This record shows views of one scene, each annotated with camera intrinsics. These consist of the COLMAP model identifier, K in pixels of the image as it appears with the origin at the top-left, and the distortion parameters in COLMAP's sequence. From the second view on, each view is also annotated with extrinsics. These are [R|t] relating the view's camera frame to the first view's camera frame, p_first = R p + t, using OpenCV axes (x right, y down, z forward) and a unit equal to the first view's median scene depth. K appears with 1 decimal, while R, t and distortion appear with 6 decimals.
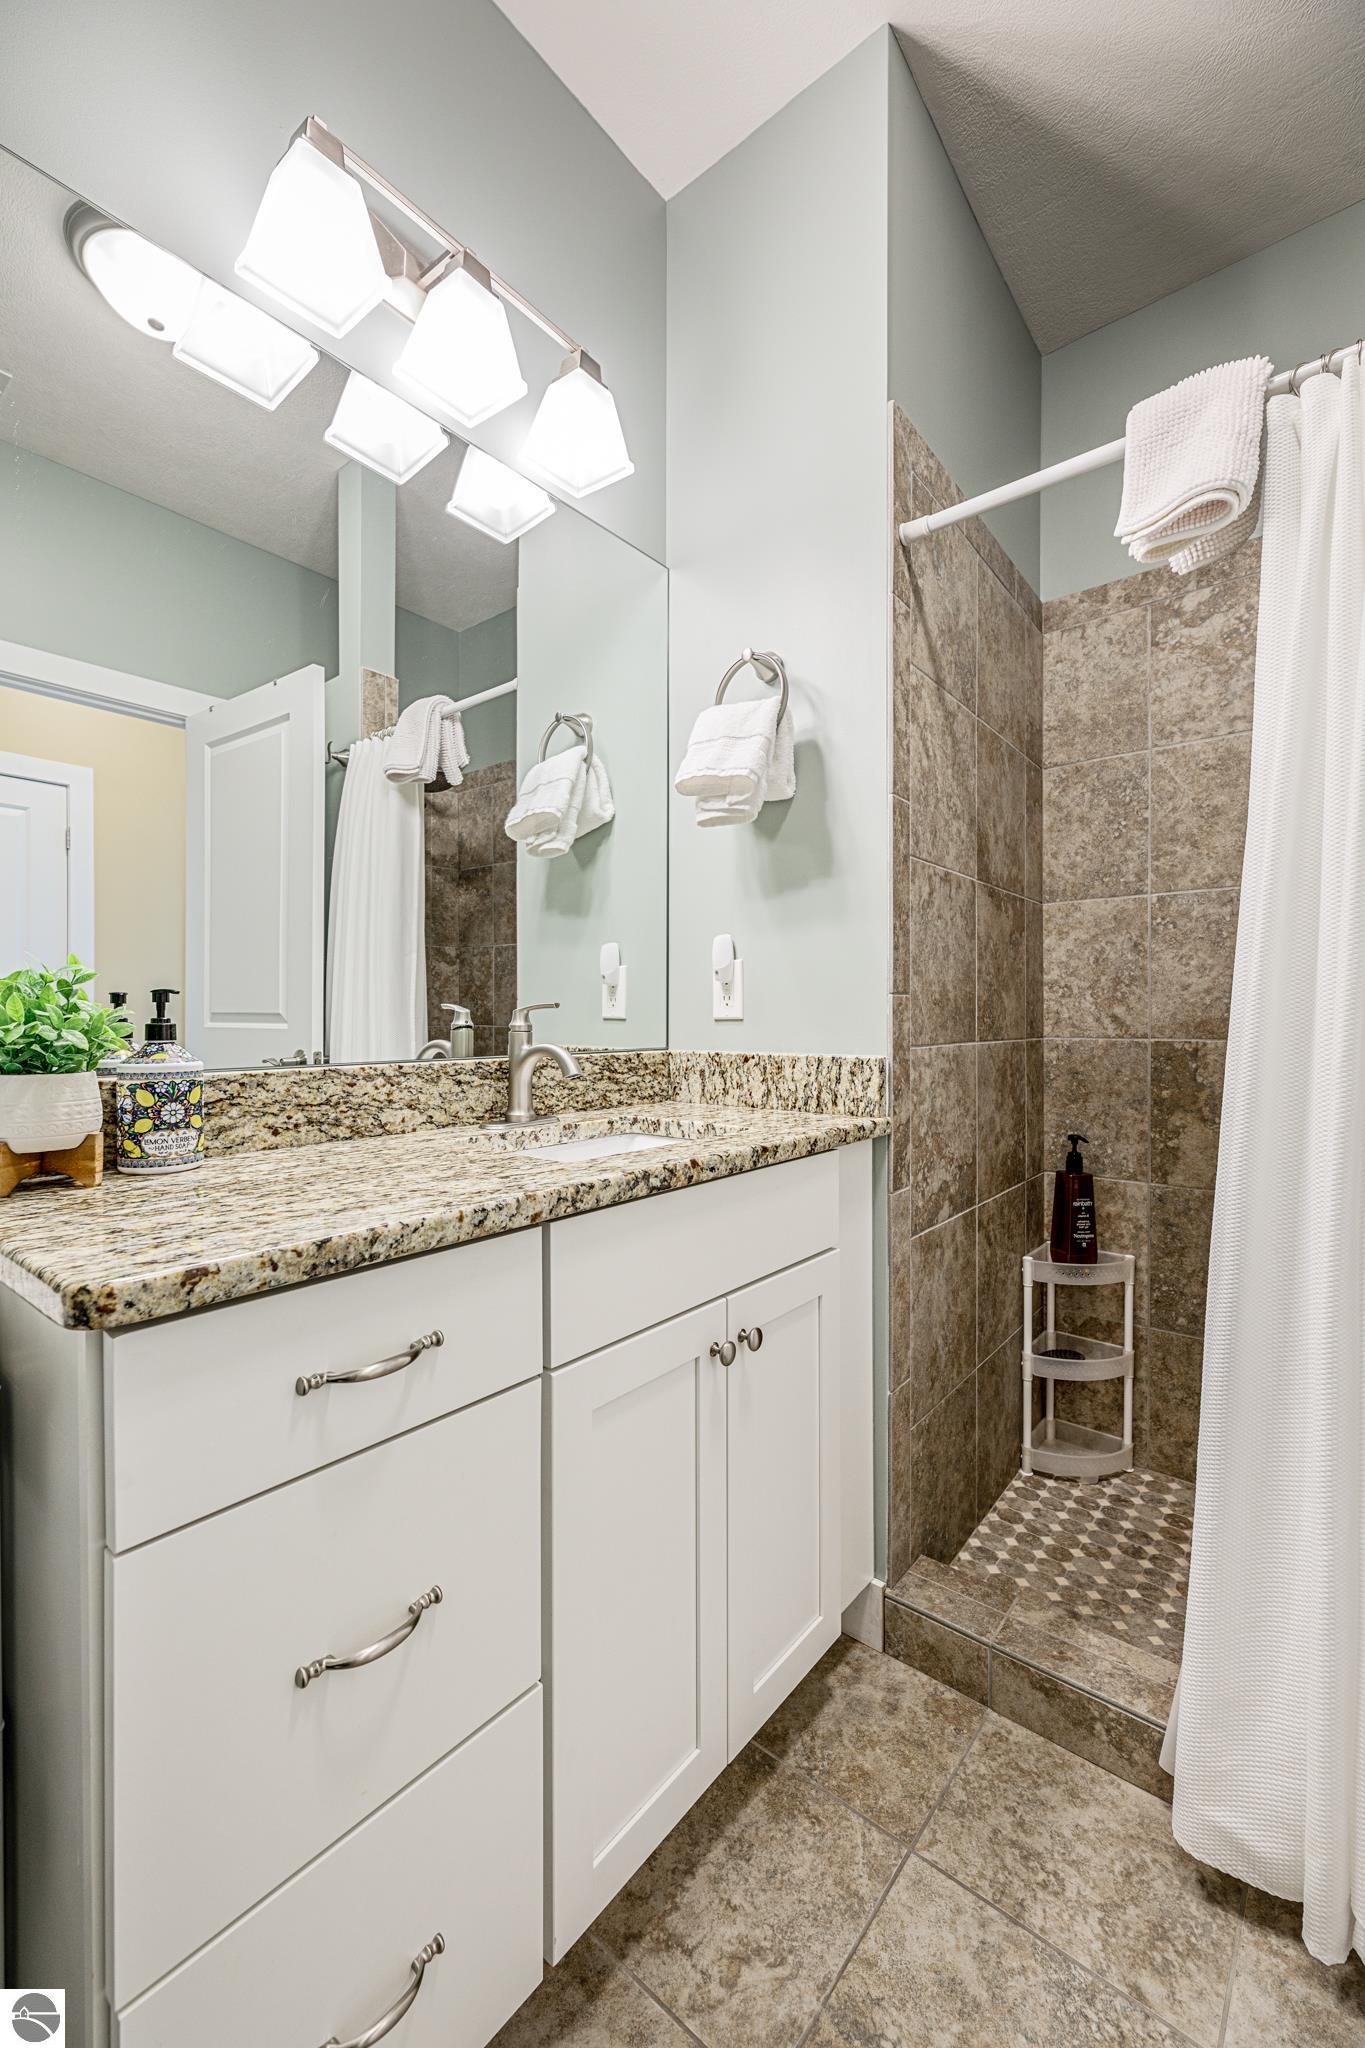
lens RADIAL K [[844.3, 0, 616.7], [0, 844.3, 1024.9], [0, 0, 1]] dist [0.006119, 0.000240]
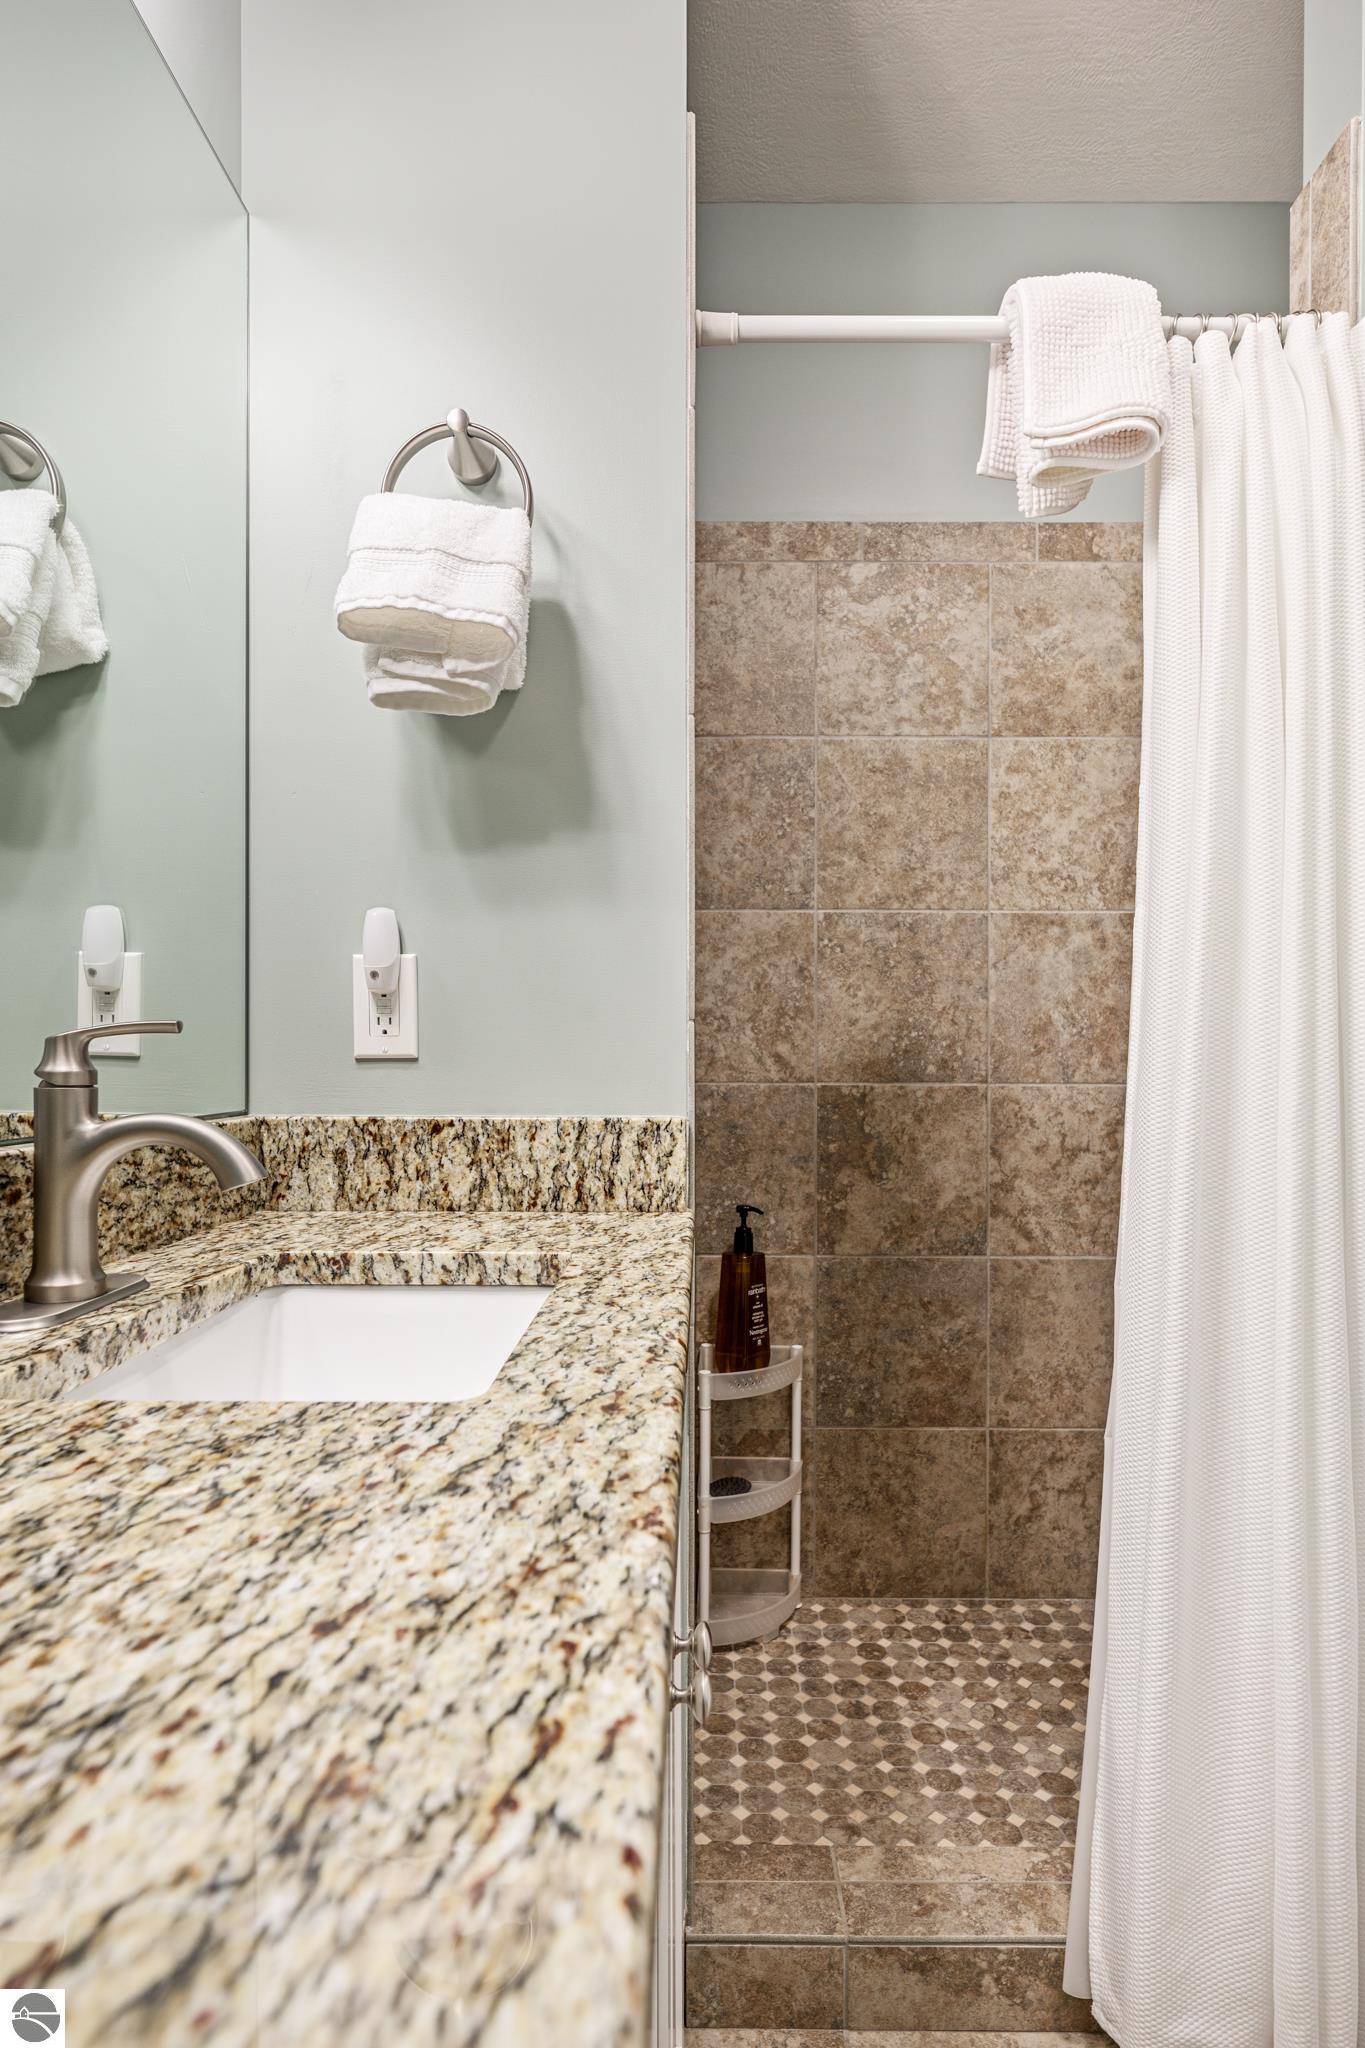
lens RADIAL K [[1089.5, 0, 683.1], [0, 1089.5, 1067.2], [0, 0, 1]] dist [0.002895, -0.002540]
pose [[0.741415, -0.002543, 0.671042, -0.201036], [0.000199, 0.999994, 0.003570, -0.003080], [-0.671047, -0.002514, 0.741411, 0.307297]]
